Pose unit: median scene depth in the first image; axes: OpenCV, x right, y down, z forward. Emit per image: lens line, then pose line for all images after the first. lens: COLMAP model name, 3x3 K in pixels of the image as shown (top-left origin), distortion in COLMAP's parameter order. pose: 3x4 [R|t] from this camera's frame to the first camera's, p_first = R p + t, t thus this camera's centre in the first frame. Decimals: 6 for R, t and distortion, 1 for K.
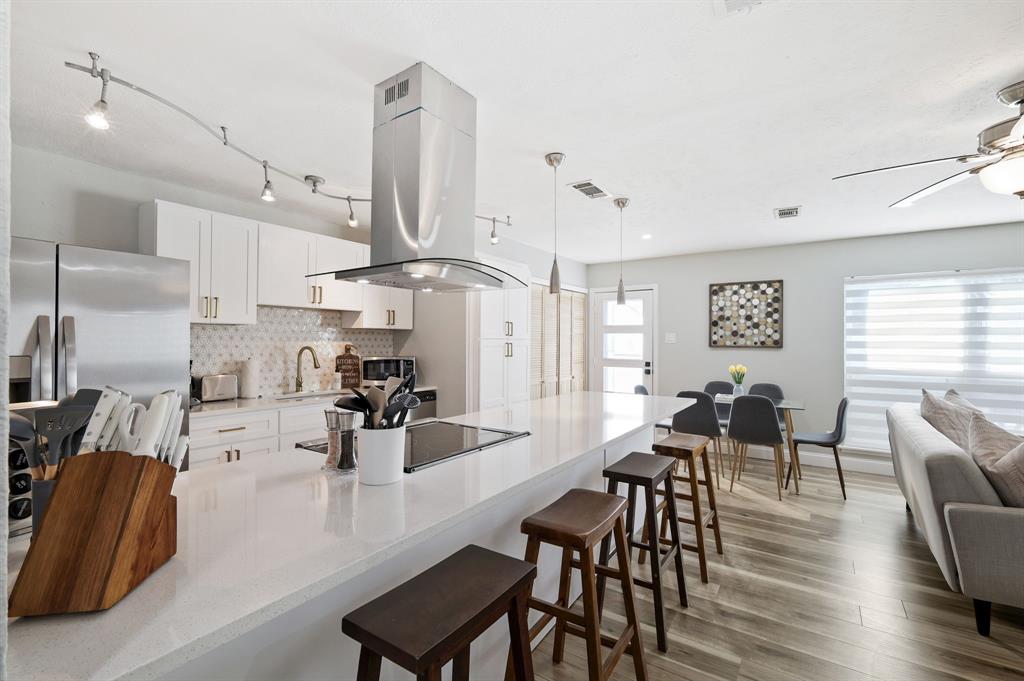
lens RADIAL K [[456.2, 0, 509.5], [0, 456.2, 338.7], [0, 0, 1]] dist [0.003968, 0.000707]
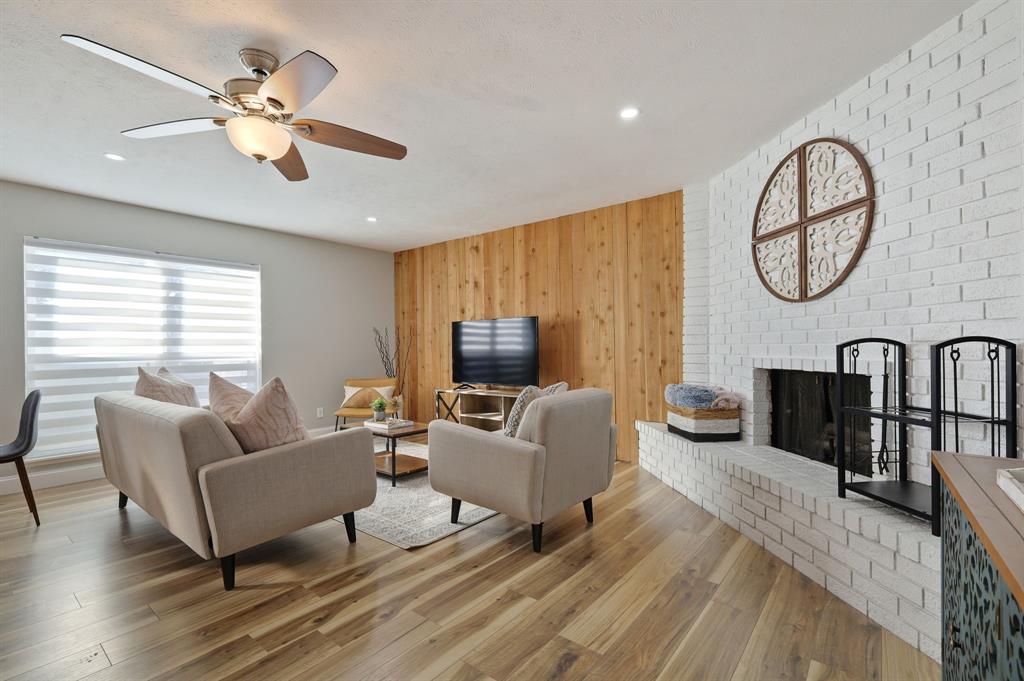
lens RADIAL K [[456.2, 0, 504.3], [0, 456.2, 347.6], [0, 0, 1]] dist [0.003968, 0.000707]
pose [[0.080399, -0.002789, 0.996759, 0.043602], [0.014286, 0.999897, 0.001645, 0.062587], [-0.996660, 0.014107, 0.080431, 0.159362]]
